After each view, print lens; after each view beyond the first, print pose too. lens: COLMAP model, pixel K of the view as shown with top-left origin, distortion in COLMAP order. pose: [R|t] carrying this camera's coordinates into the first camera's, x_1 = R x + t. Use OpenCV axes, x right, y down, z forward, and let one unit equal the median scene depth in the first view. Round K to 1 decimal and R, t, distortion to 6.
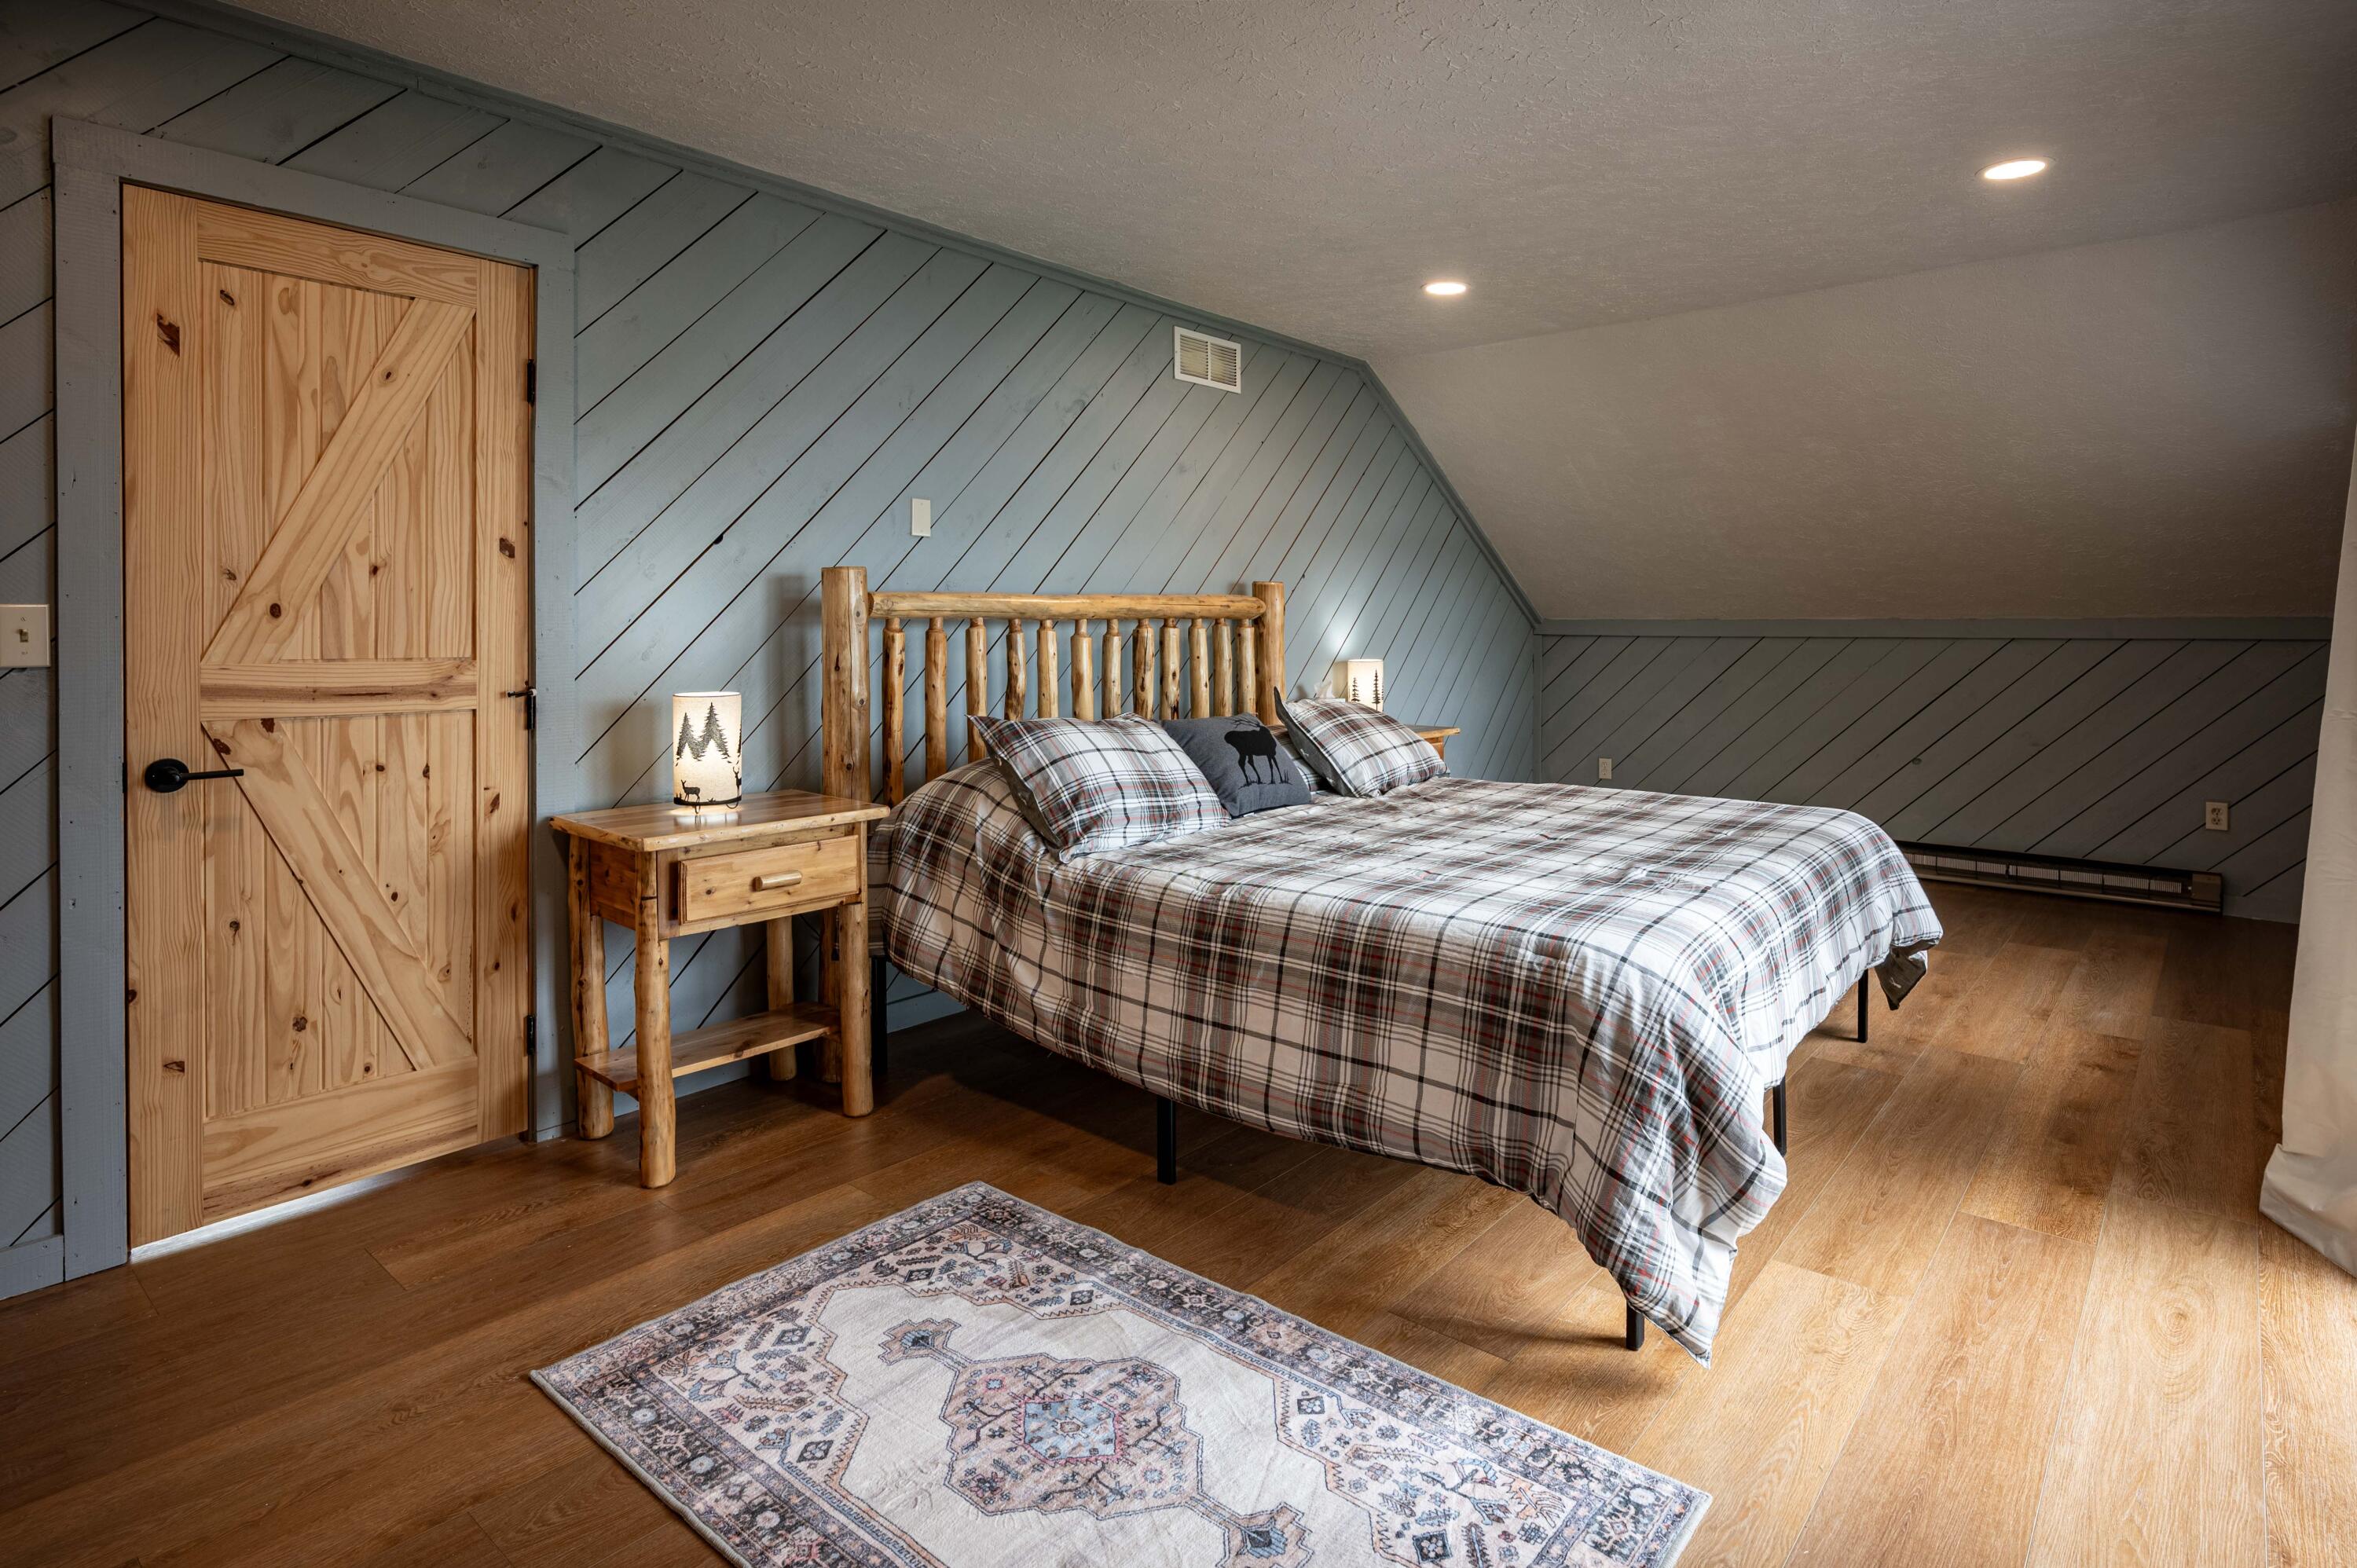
lens RADIAL K [[1213.0, 0, 1174.4], [0, 1213.0, 789.3], [0, 0, 1]] dist [0.002472, 0.000983]
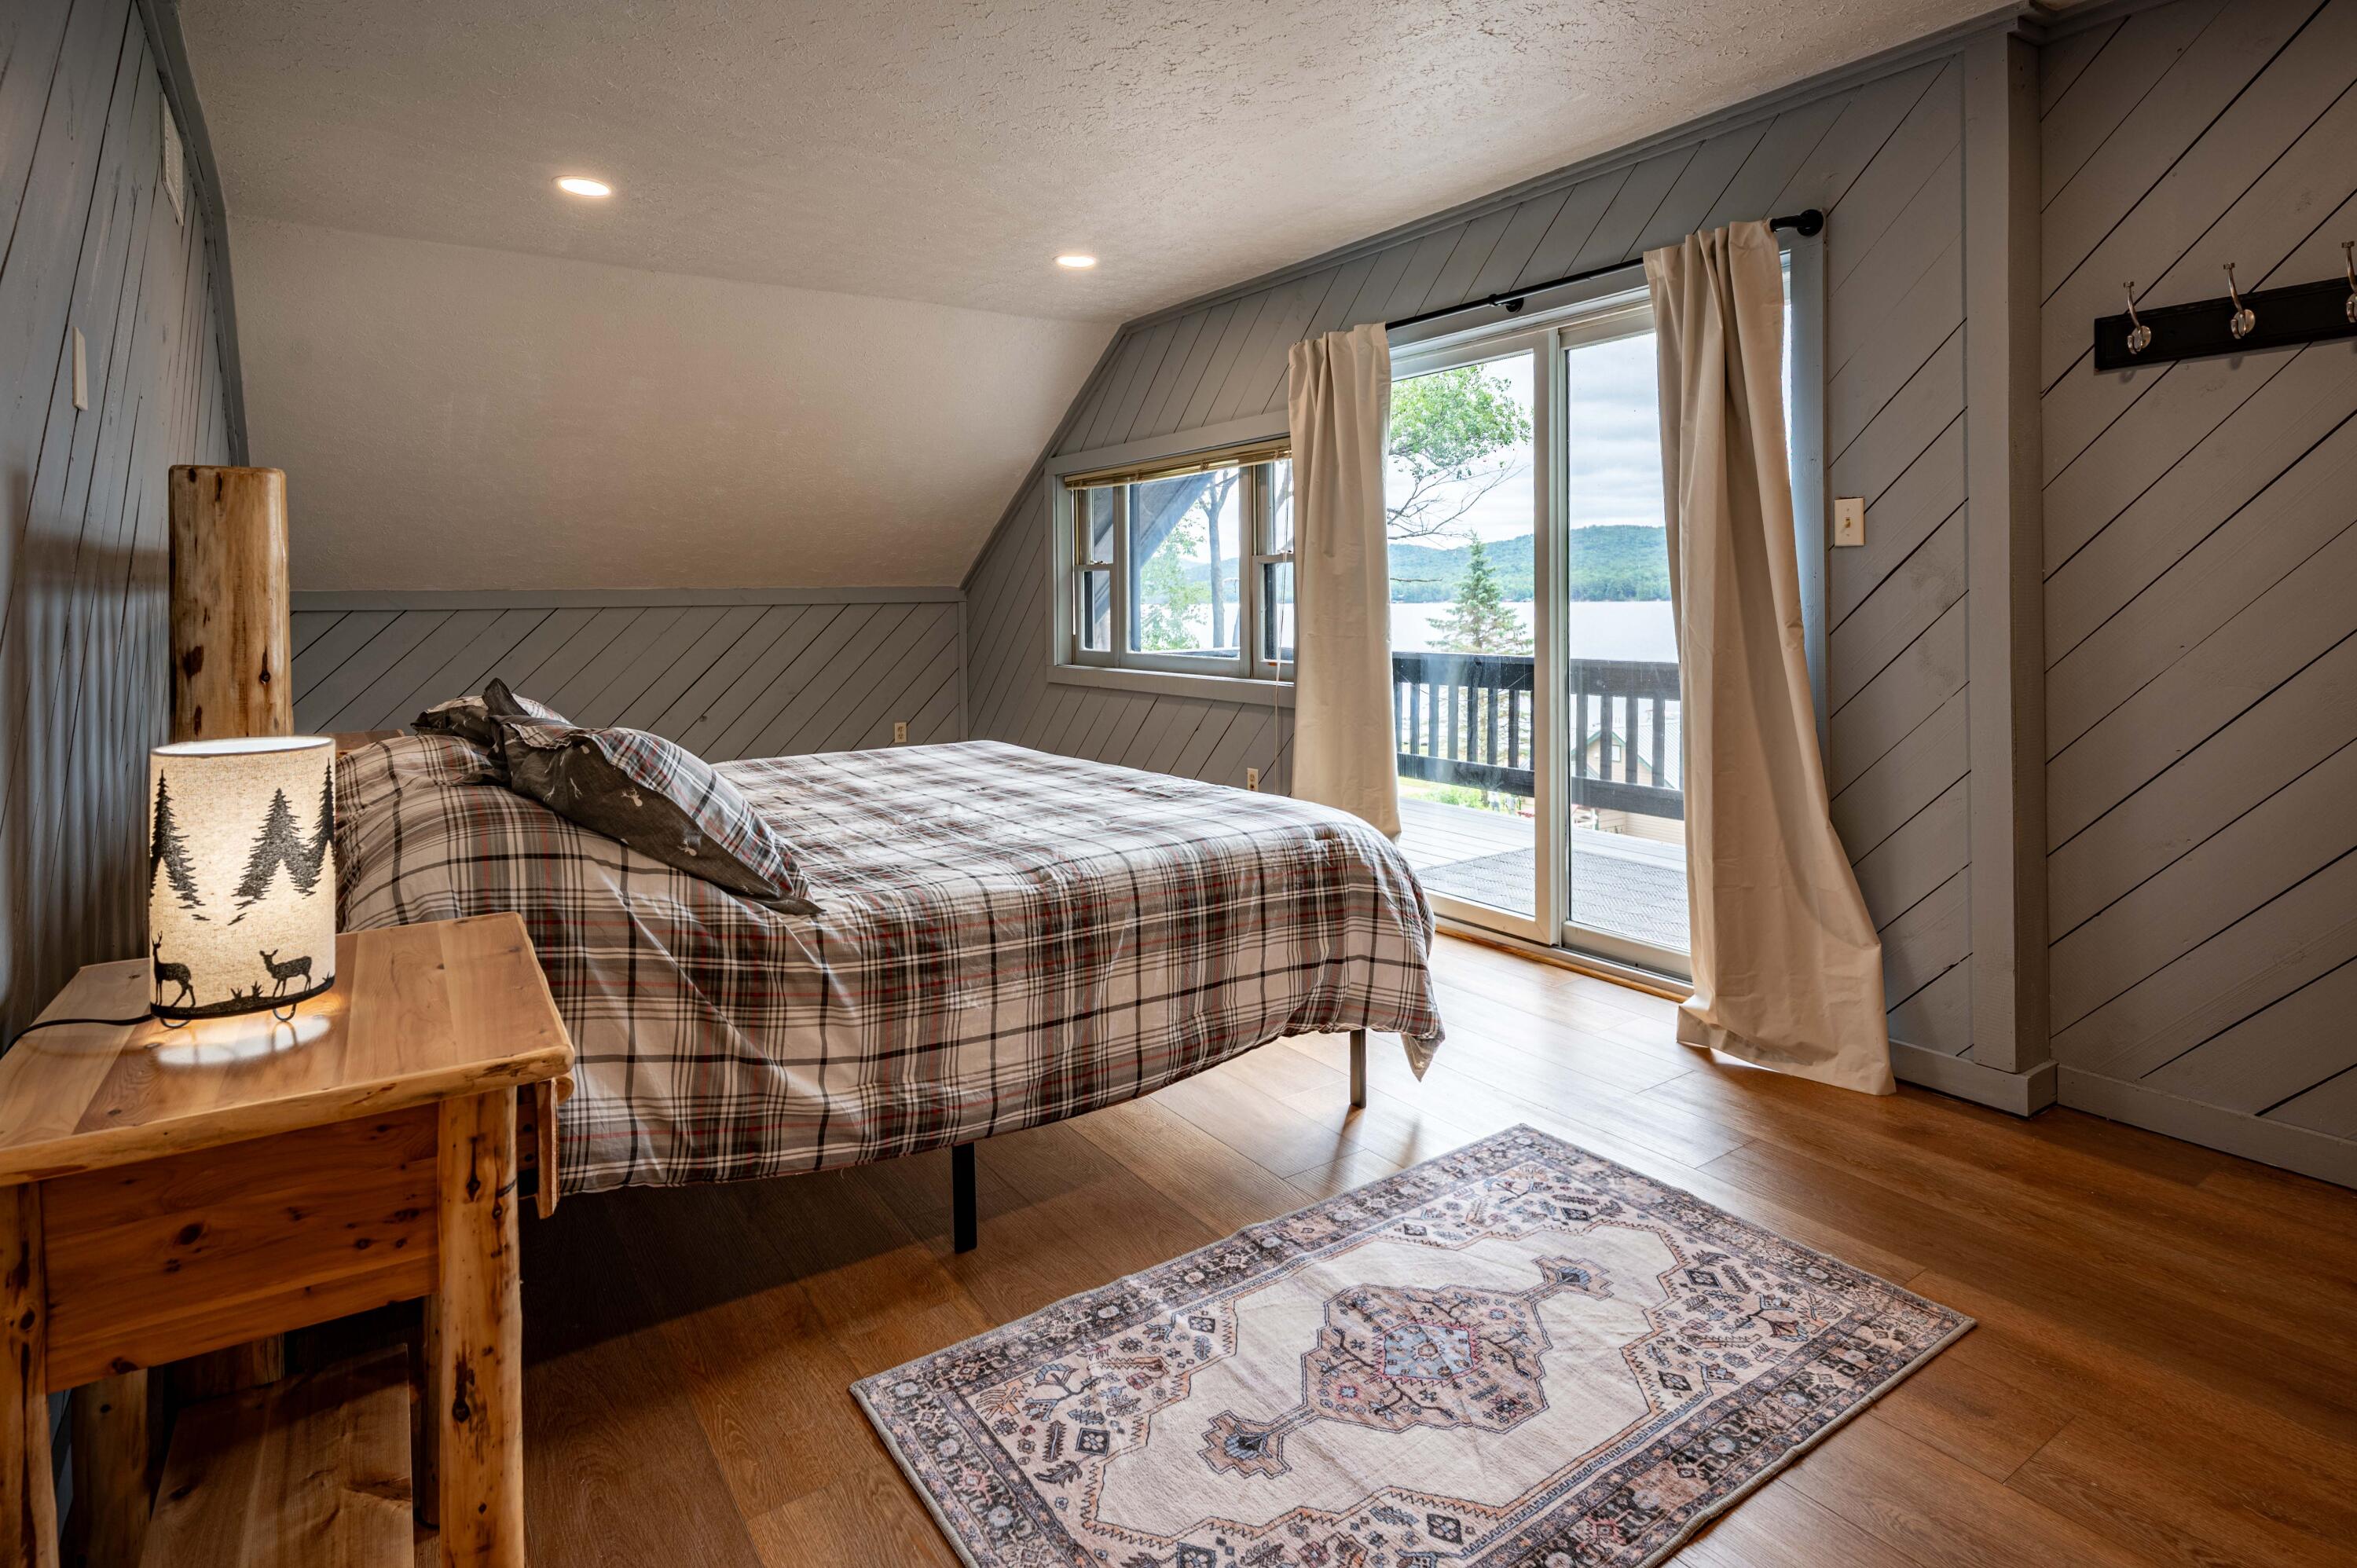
lens RADIAL K [[1213.0, 0, 1237.6], [0, 1213.0, 751.4], [0, 0, 1]] dist [0.002472, 0.000983]
pose [[0.252385, -0.128627, 0.959040, -0.870407], [0.139370, 0.985623, 0.095515, -0.083936], [-0.957537, 0.109555, 0.266683, 0.676354]]
